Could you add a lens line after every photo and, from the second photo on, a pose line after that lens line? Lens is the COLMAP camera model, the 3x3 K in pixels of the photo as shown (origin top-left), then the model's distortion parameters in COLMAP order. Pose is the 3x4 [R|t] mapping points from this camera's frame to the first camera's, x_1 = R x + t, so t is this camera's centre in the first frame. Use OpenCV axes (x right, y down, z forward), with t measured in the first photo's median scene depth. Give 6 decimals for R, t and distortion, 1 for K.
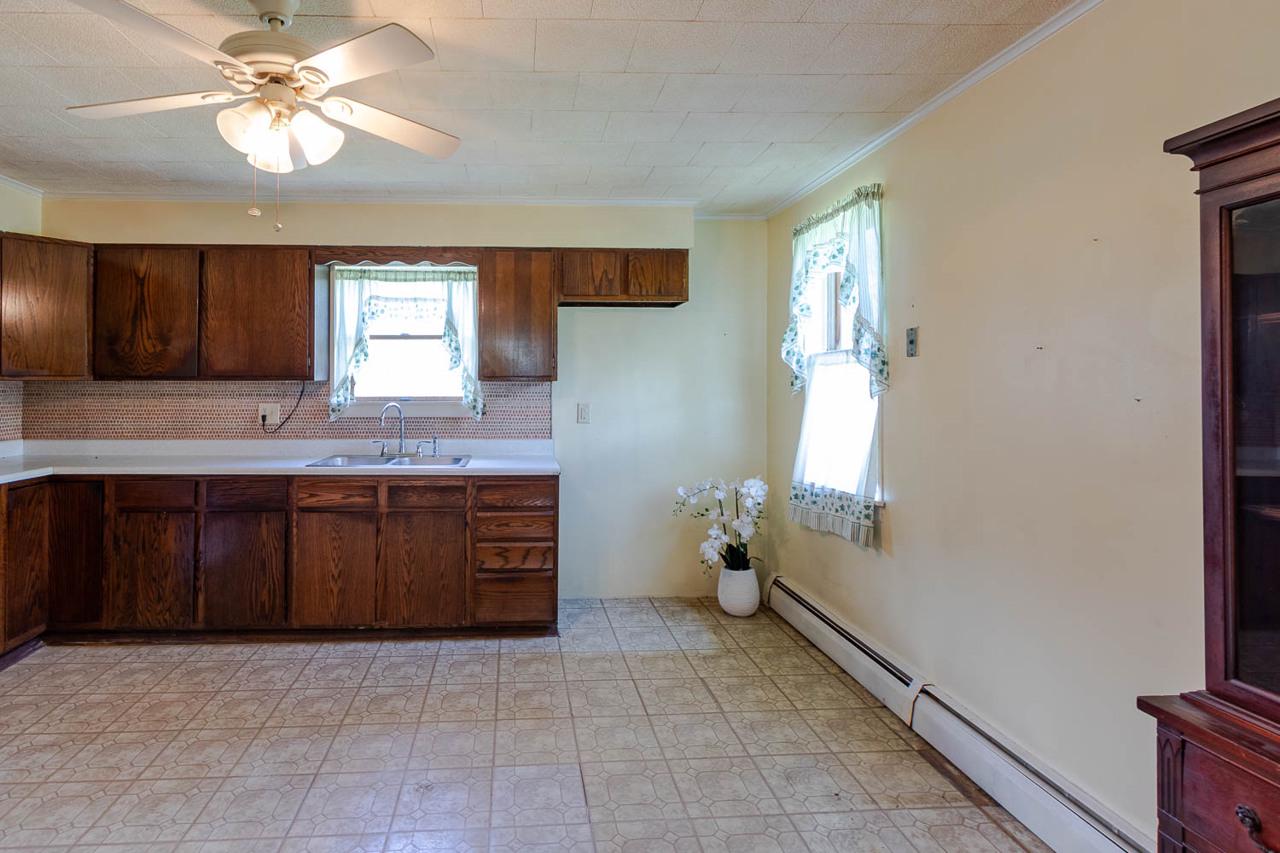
lens RADIAL K [[653.4, 0, 639.9], [0, 653.4, 383.4], [0, 0, 1]] dist [-0.005930, -0.000086]
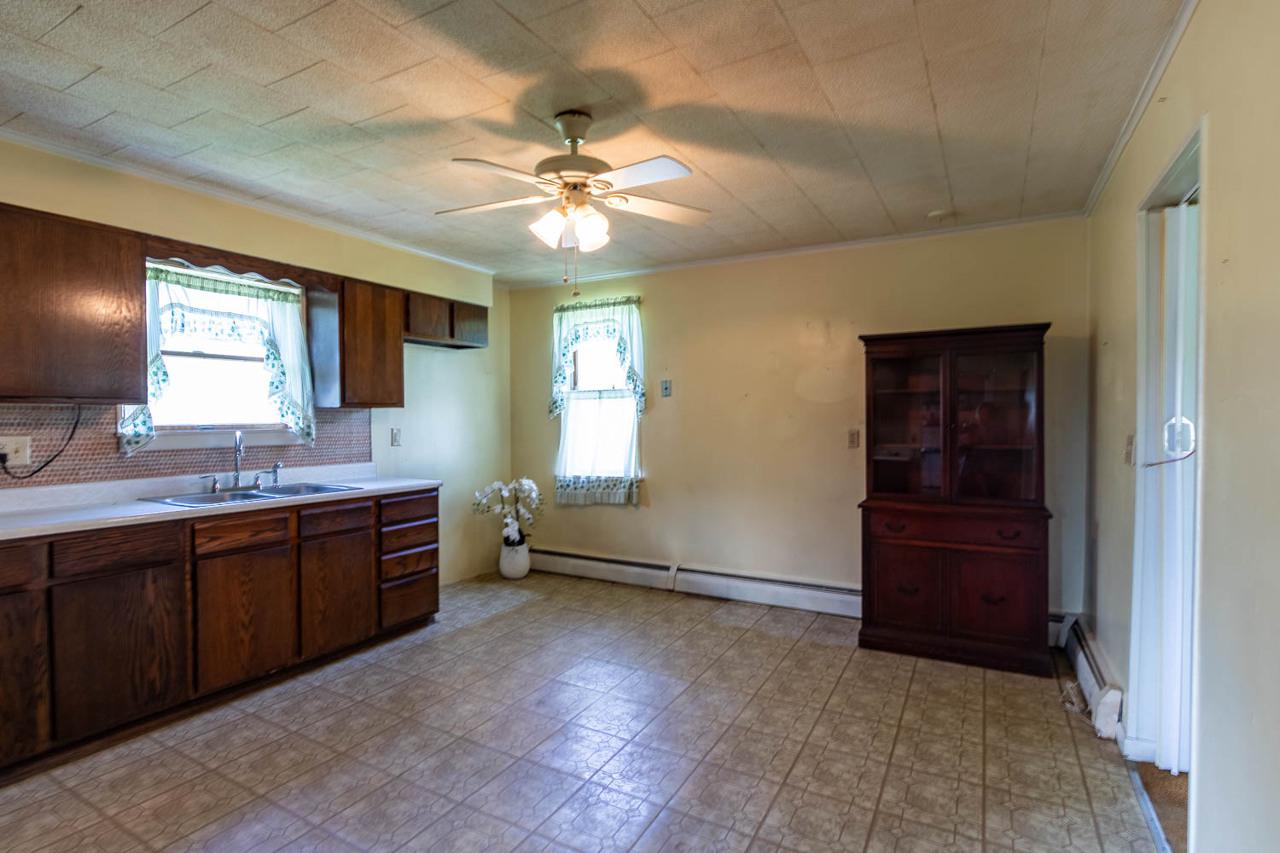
lens RADIAL K [[600.8, 0, 684.6], [0, 600.8, 425.8], [0, 0, 1]] dist [0.002798, 0.000638]
pose [[0.508393, -0.016650, 0.860964, -0.806565], [-0.002610, 0.999779, 0.020876, 0.004181], [-0.861121, -0.012860, 0.508237, 0.056893]]
